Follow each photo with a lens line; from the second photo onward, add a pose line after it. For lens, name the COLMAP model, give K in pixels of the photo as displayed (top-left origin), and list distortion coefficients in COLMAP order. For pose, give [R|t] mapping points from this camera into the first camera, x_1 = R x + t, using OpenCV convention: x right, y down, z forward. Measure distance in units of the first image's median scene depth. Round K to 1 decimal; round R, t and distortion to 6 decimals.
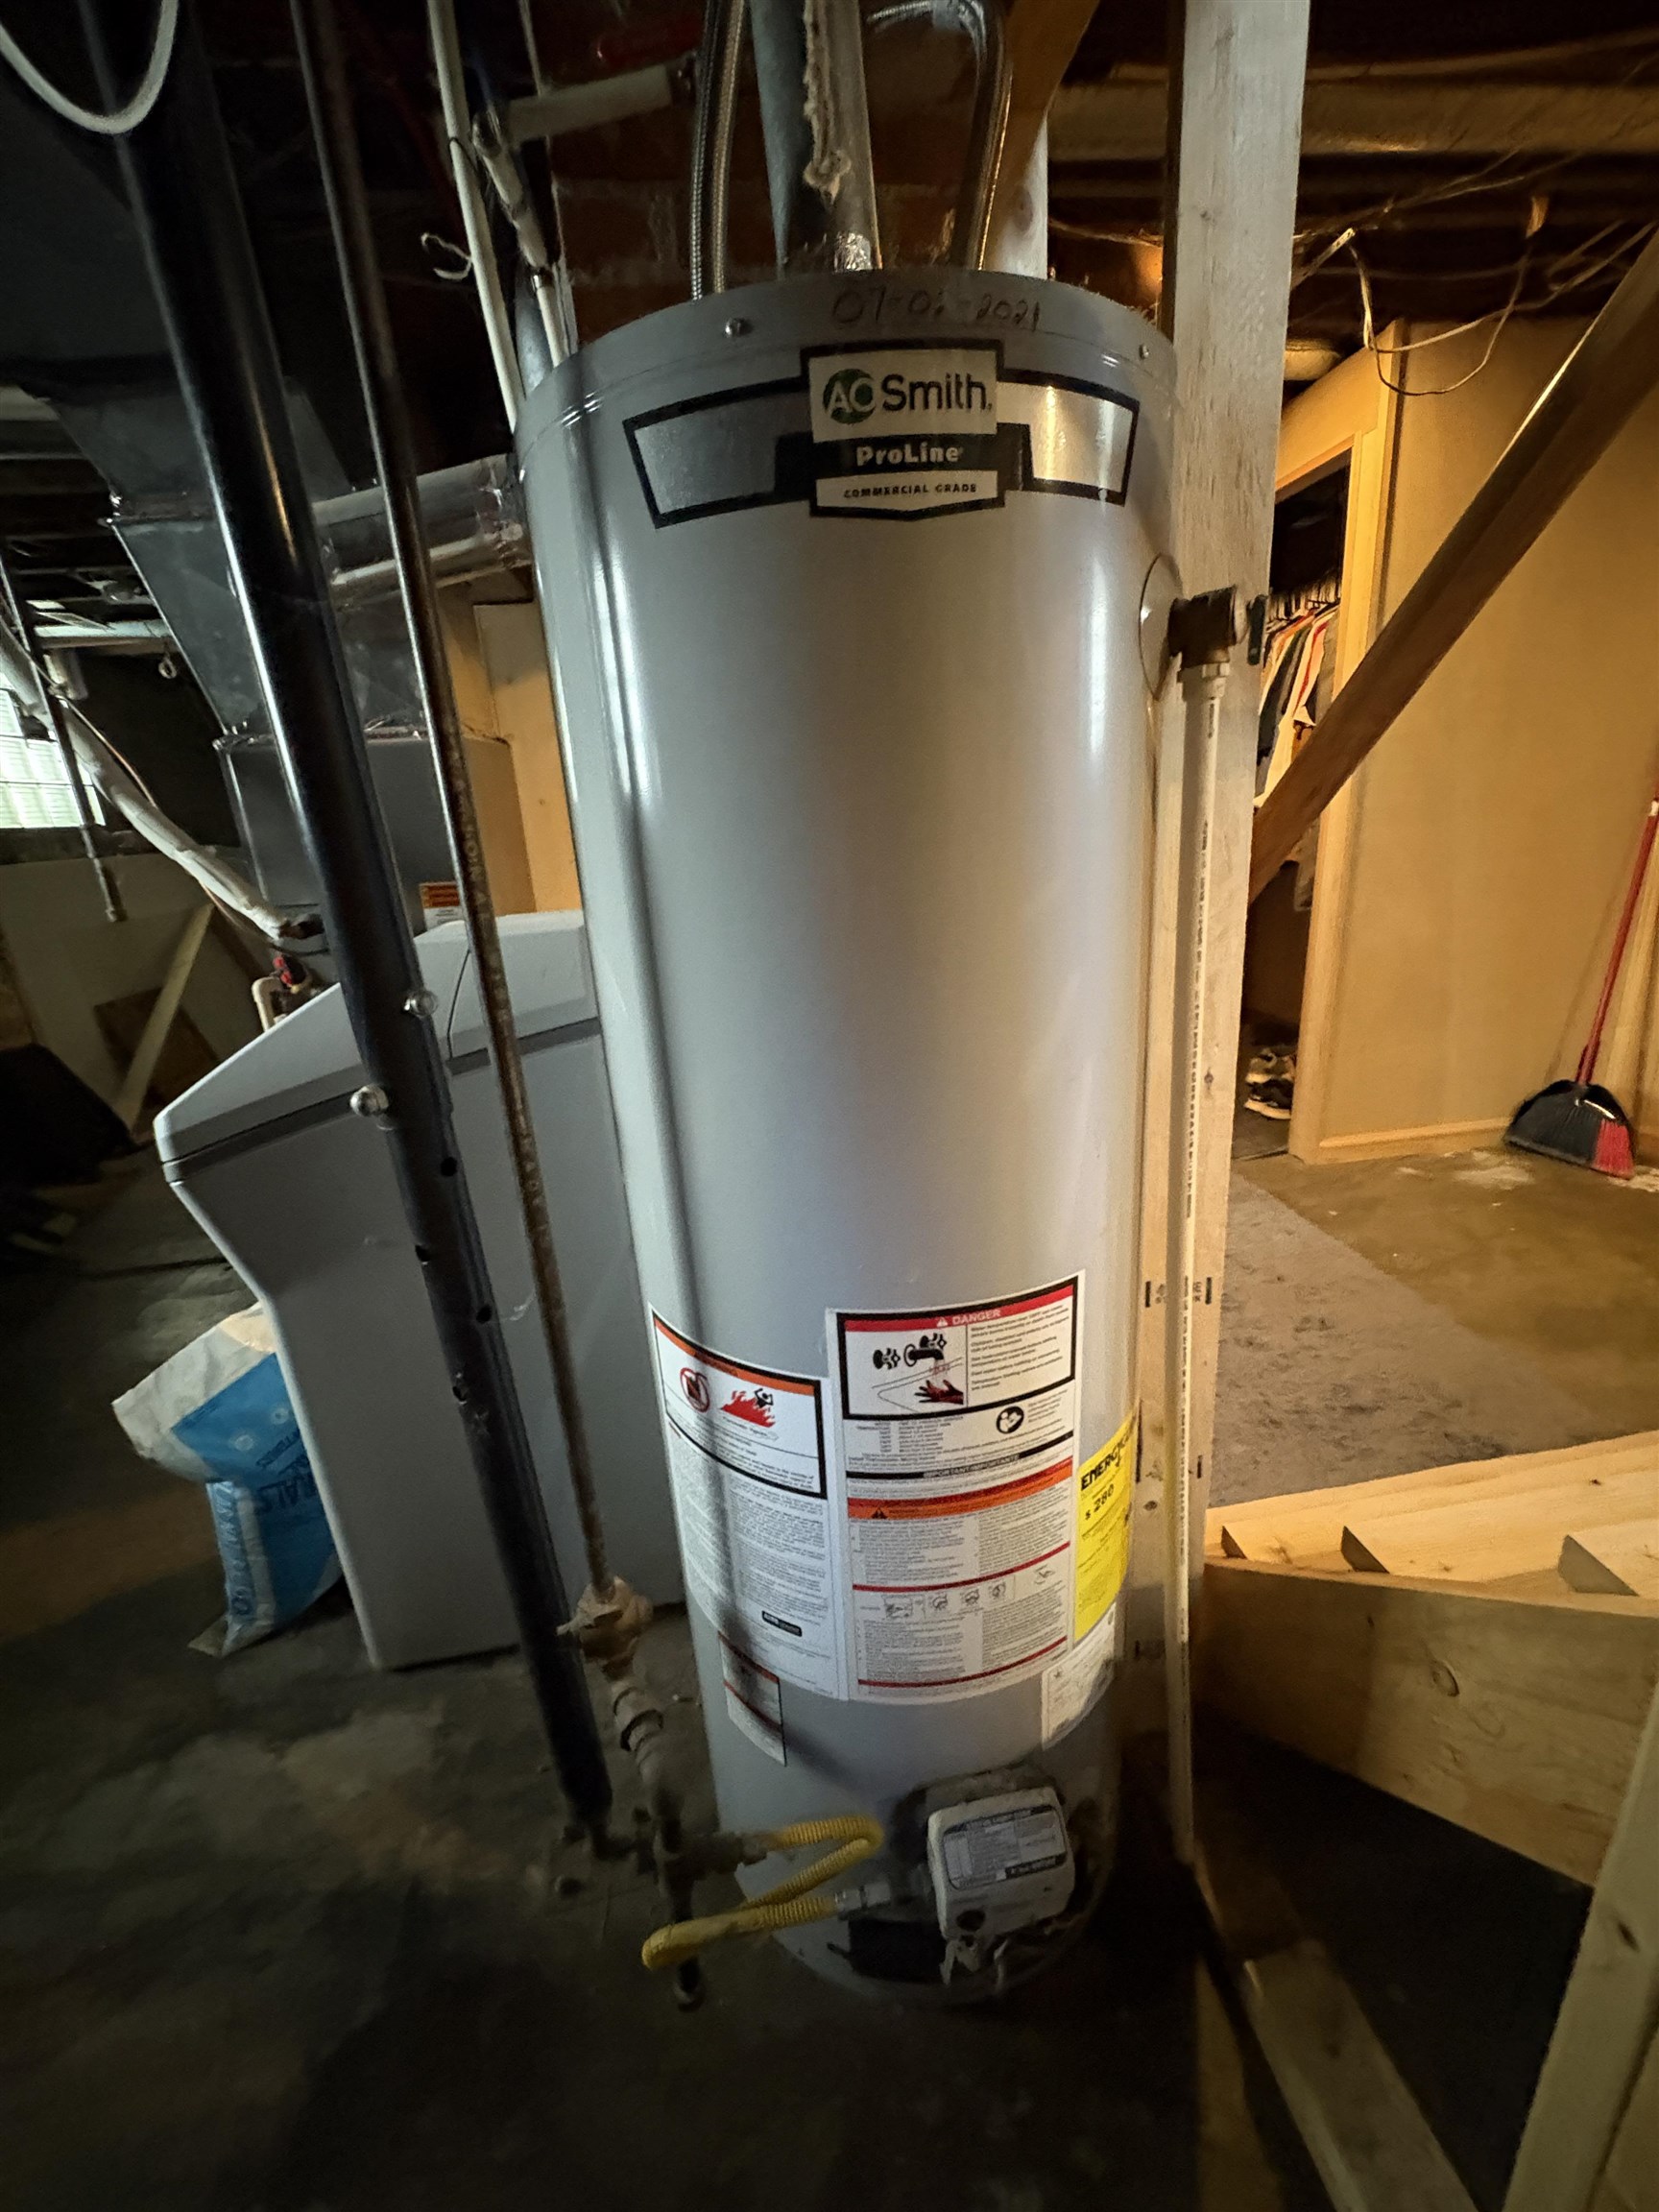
lens RADIAL K [[887.4, 0, 835.5], [0, 887.4, 1101.3], [0, 0, 1]] dist [0.000867, 0.000290]
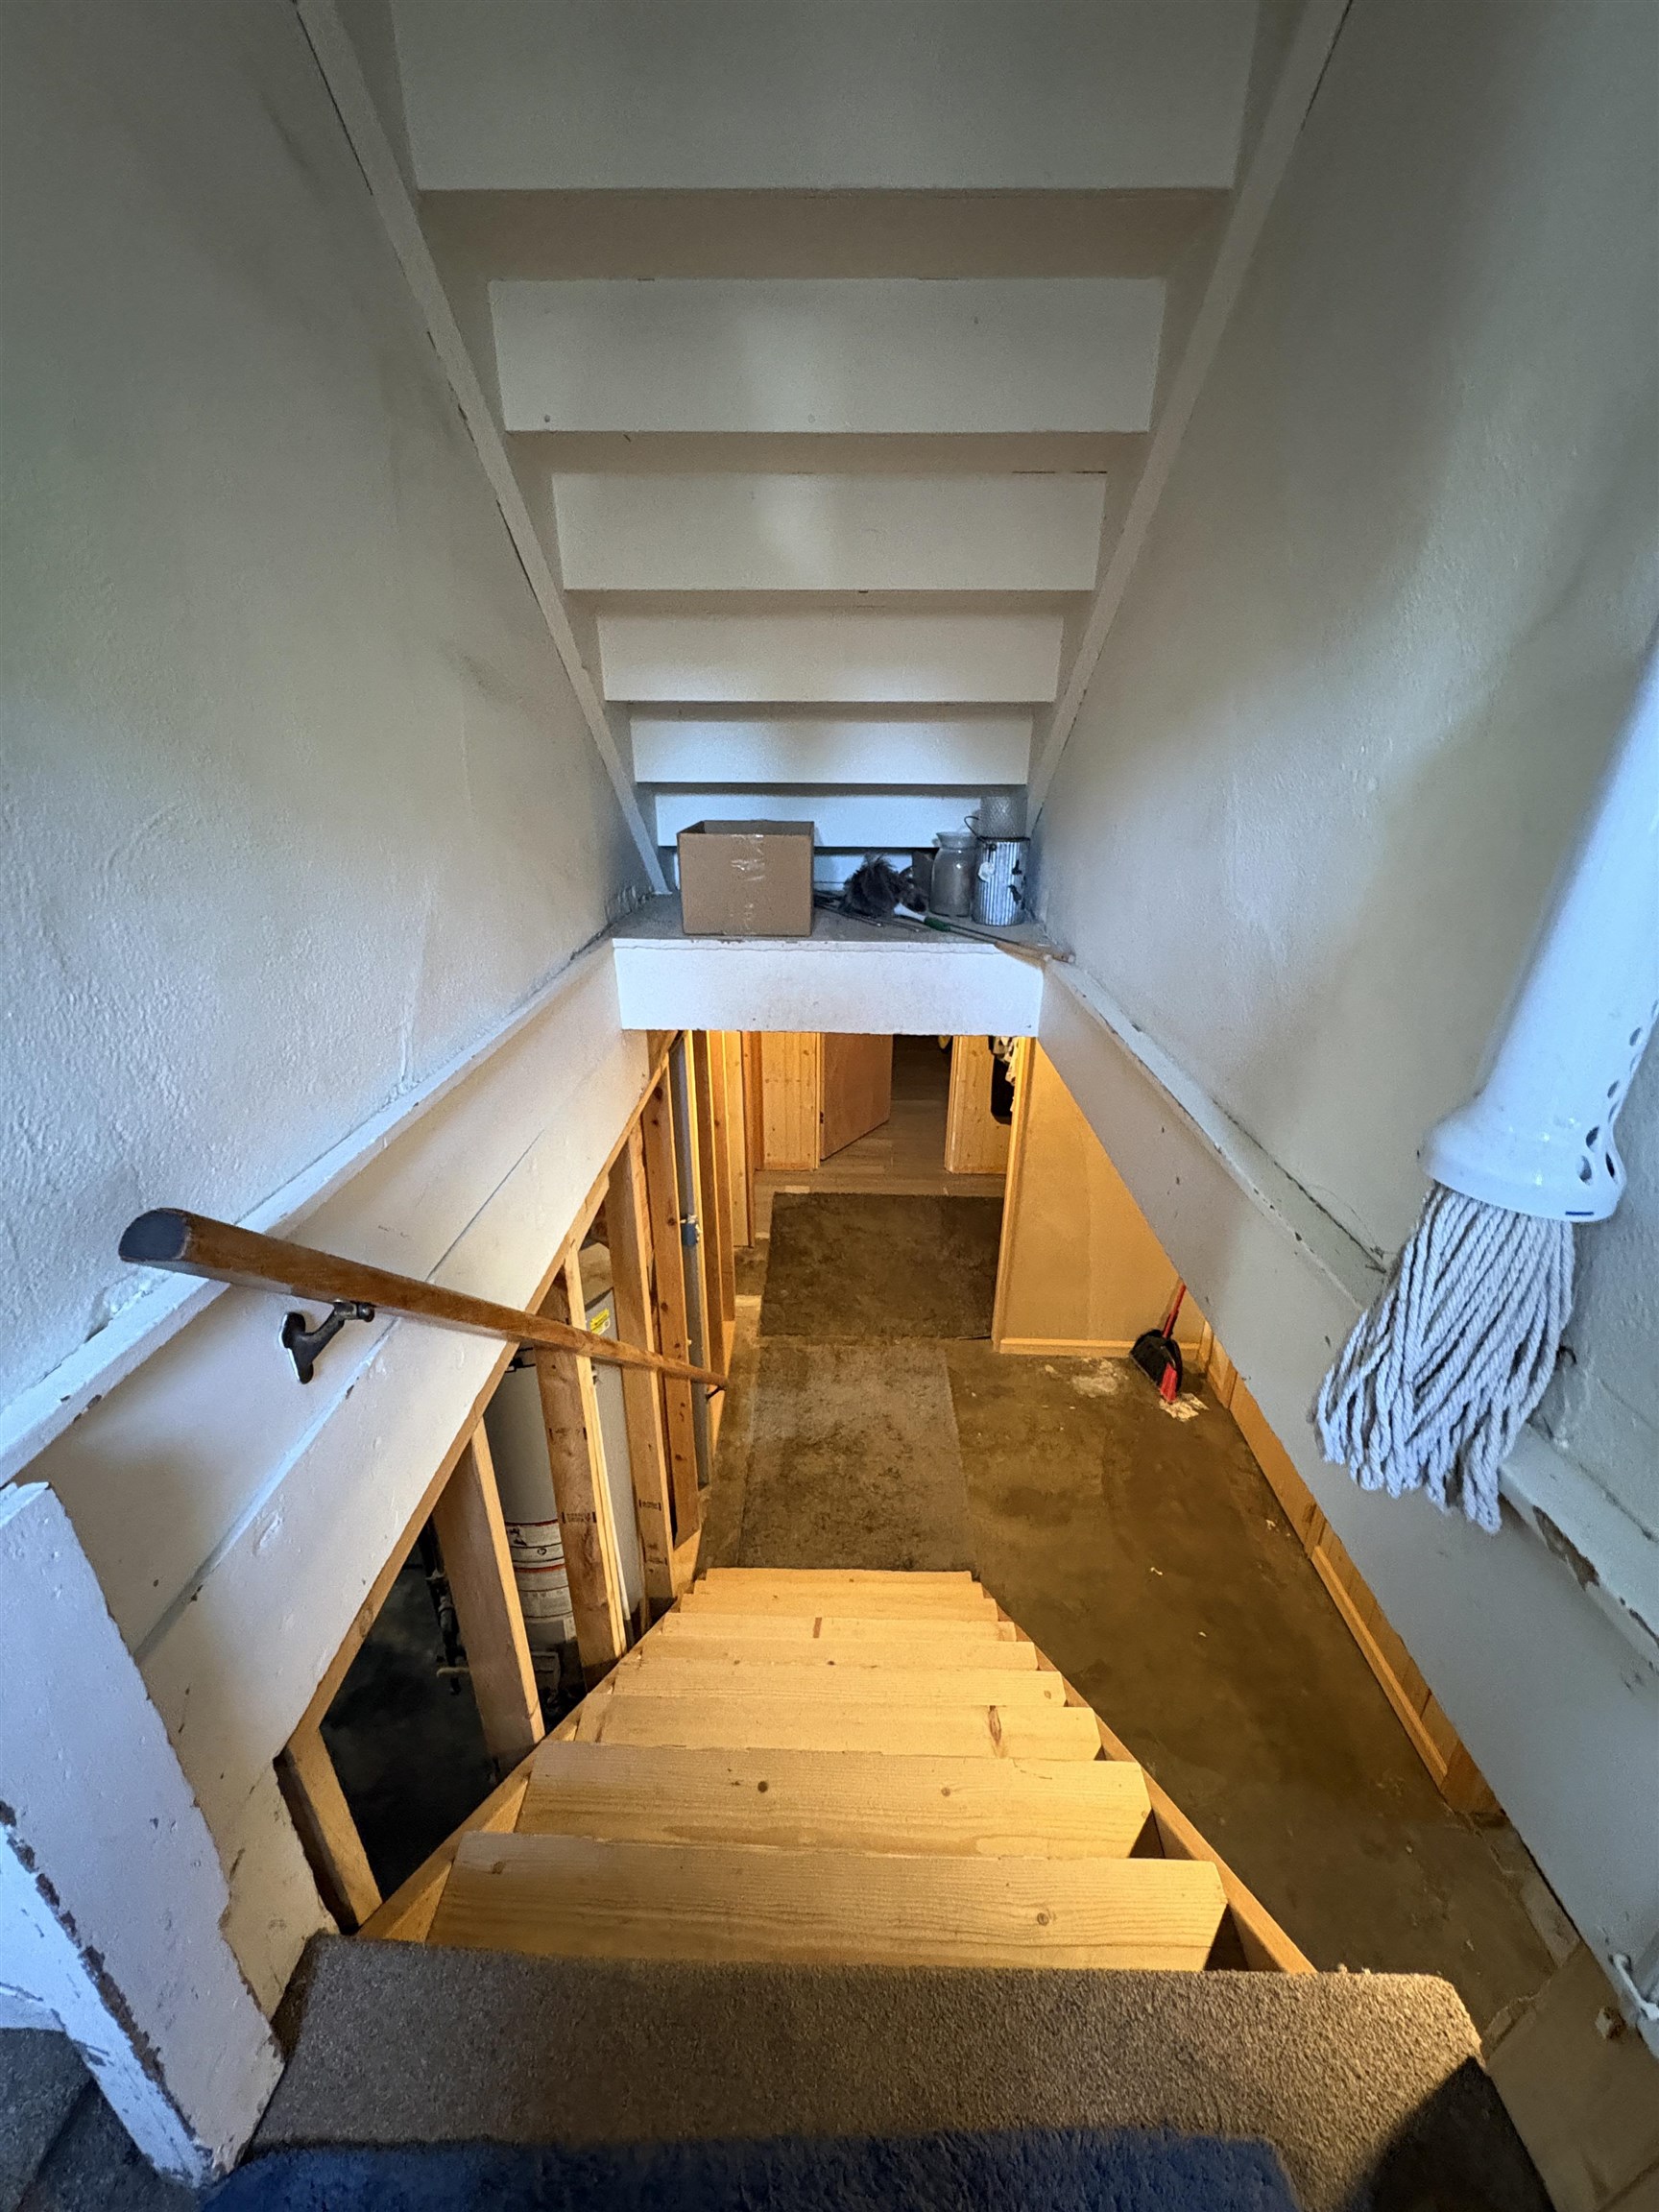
lens RADIAL K [[887.4, 0, 820.3], [0, 887.4, 1113.0], [0, 0, 1]] dist [0.000867, 0.000290]
pose [[0.984851, 0.131006, -0.113602, 0.377568], [-0.121407, 0.988723, 0.087682, -0.470429], [0.123808, -0.072562, 0.989650, -0.582526]]
